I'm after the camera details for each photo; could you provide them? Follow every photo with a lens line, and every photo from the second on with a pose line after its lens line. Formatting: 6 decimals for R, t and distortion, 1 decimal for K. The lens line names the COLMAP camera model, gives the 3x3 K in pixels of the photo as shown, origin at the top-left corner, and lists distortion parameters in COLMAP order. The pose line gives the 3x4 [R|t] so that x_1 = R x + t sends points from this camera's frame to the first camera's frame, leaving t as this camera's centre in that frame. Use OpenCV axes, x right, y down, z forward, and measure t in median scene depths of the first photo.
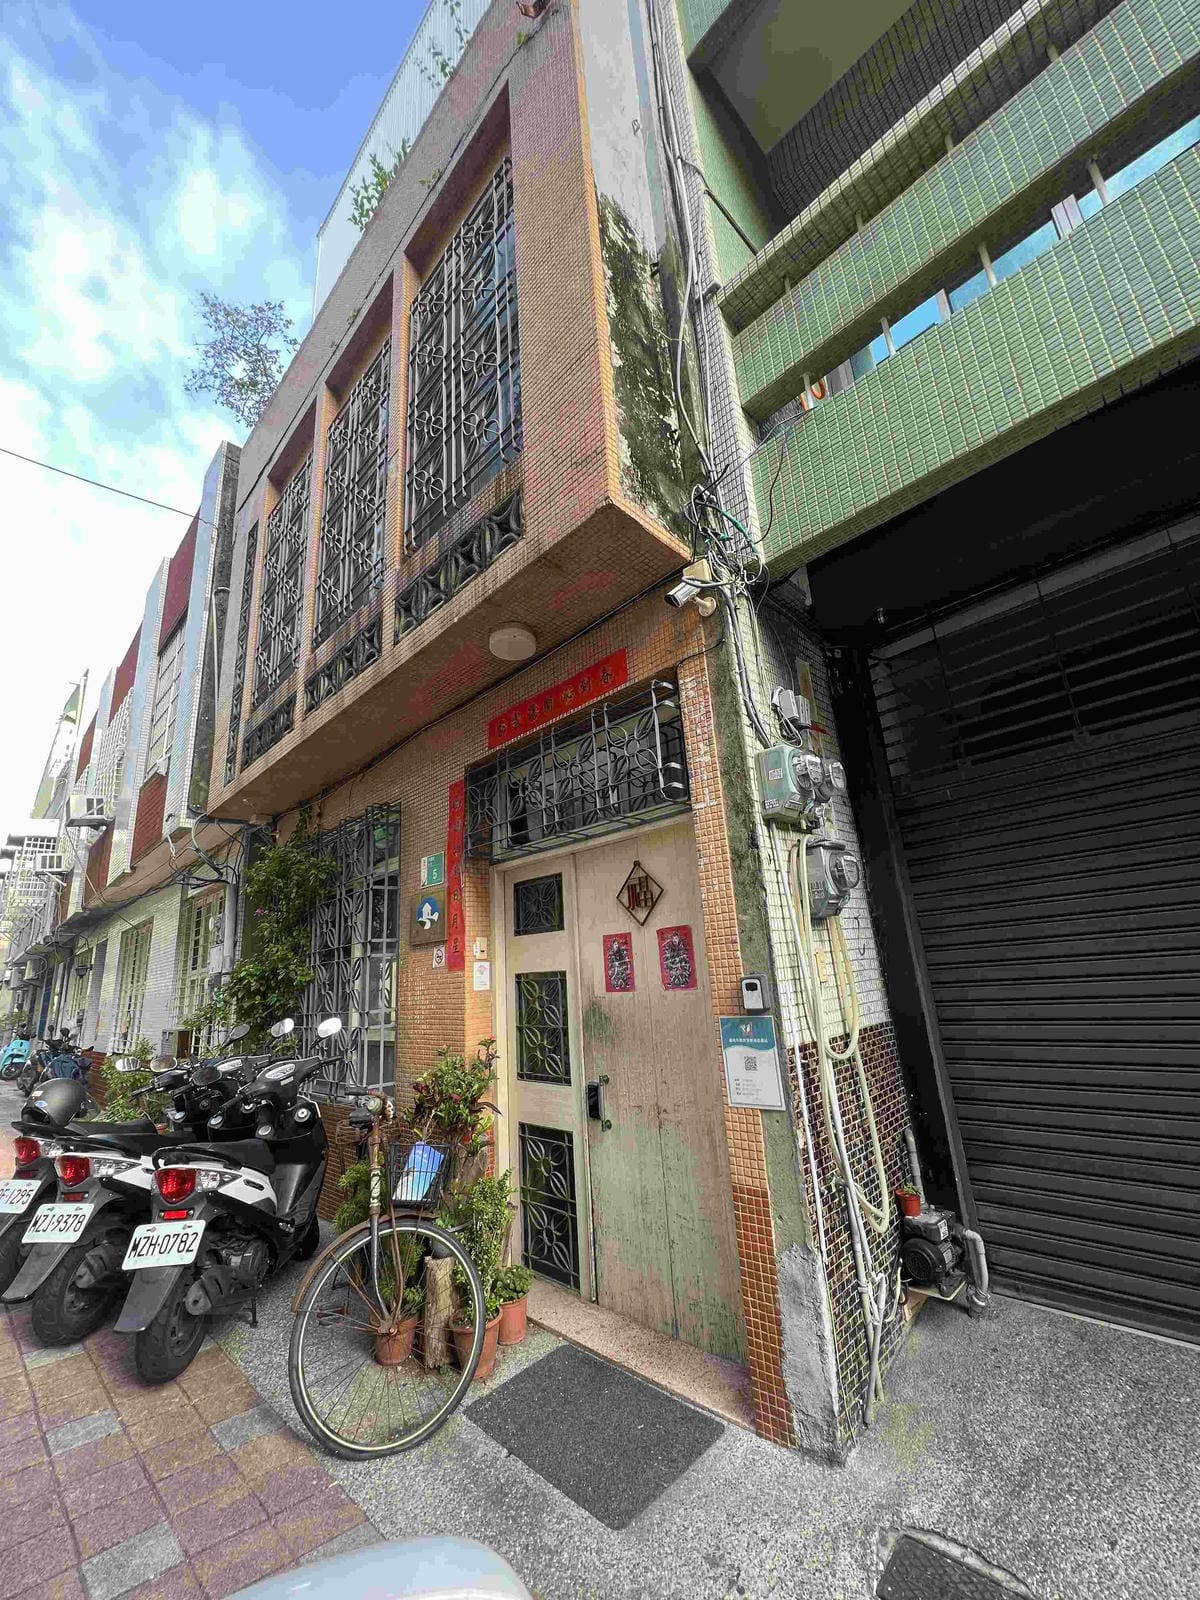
lens RADIAL K [[638.8, 0, 600.6], [0, 638.8, 799.2], [0, 0, 1]] dist [0.002708, 0.000113]
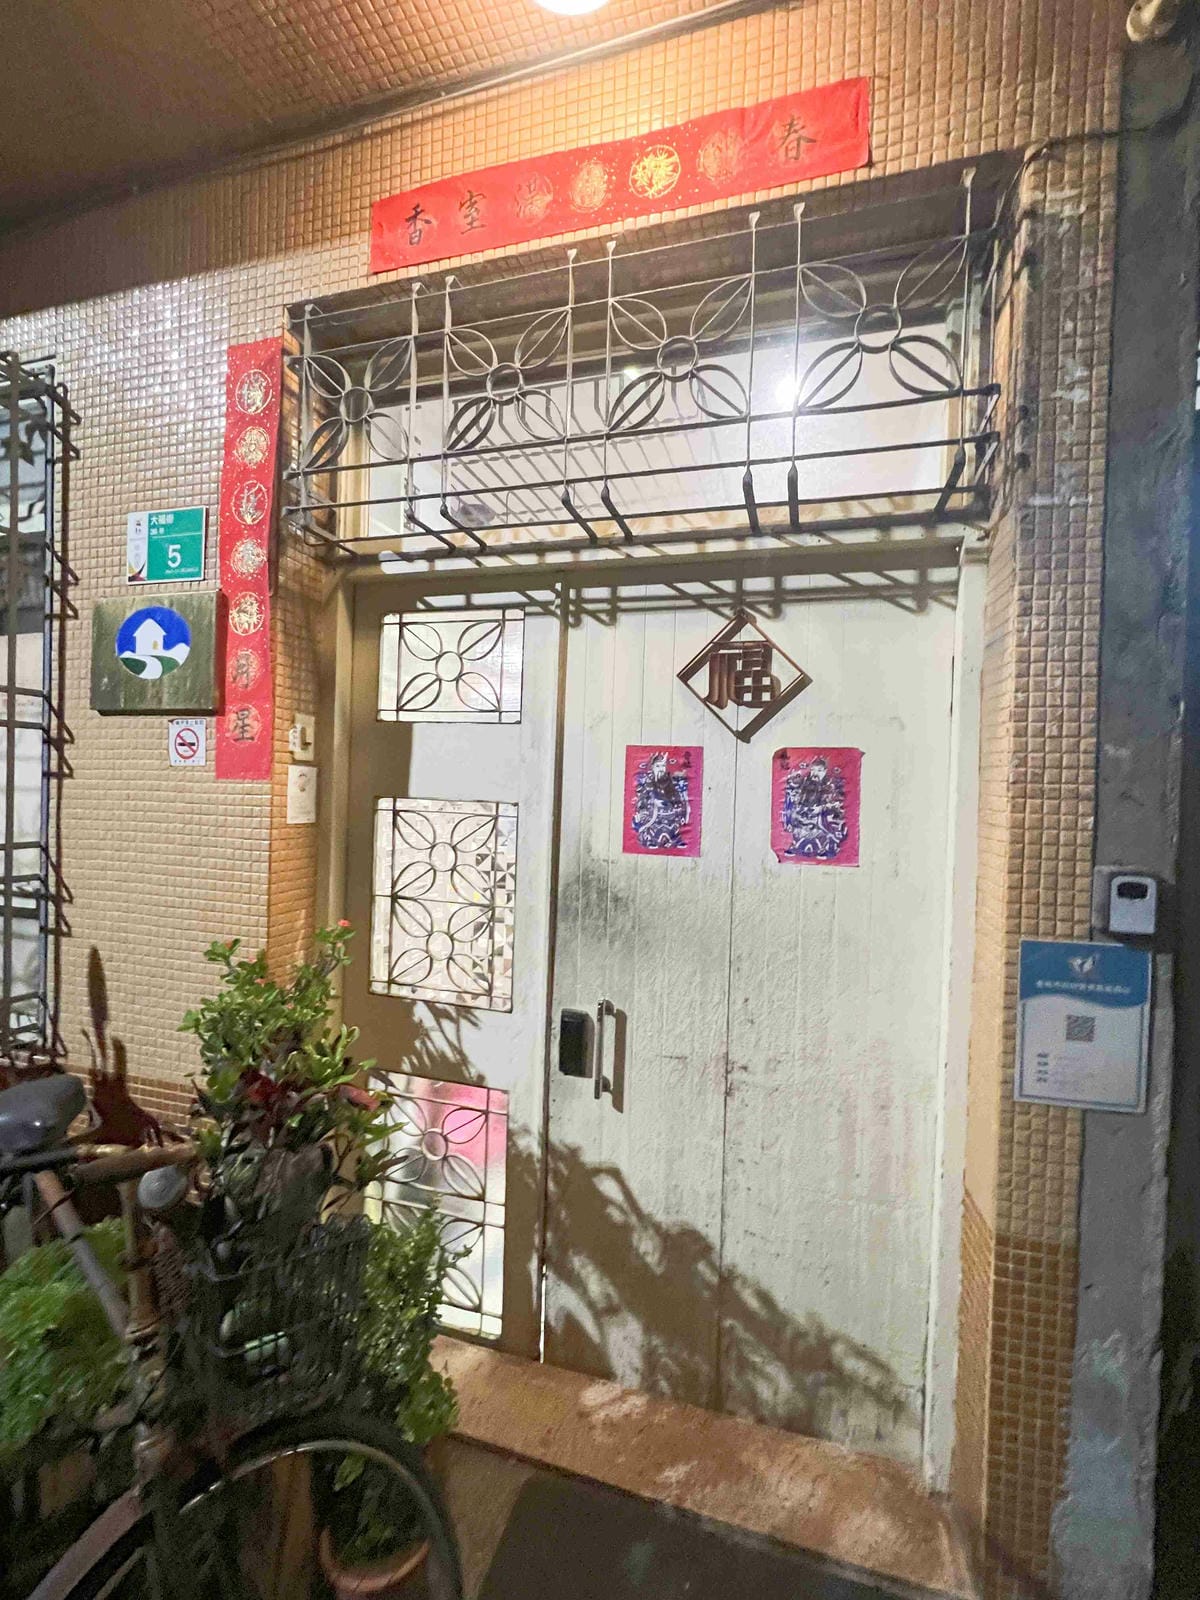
lens RADIAL K [[702.2, 0, 598.9], [0, 702.2, 801.5], [0, 0, 1]] dist [-0.000713, -0.000396]
pose [[0.873846, 0.080069, 0.479564, -0.299036], [-0.208861, 0.952520, 0.221546, 0.147609], [-0.439055, -0.293760, 0.849079, 0.564509]]
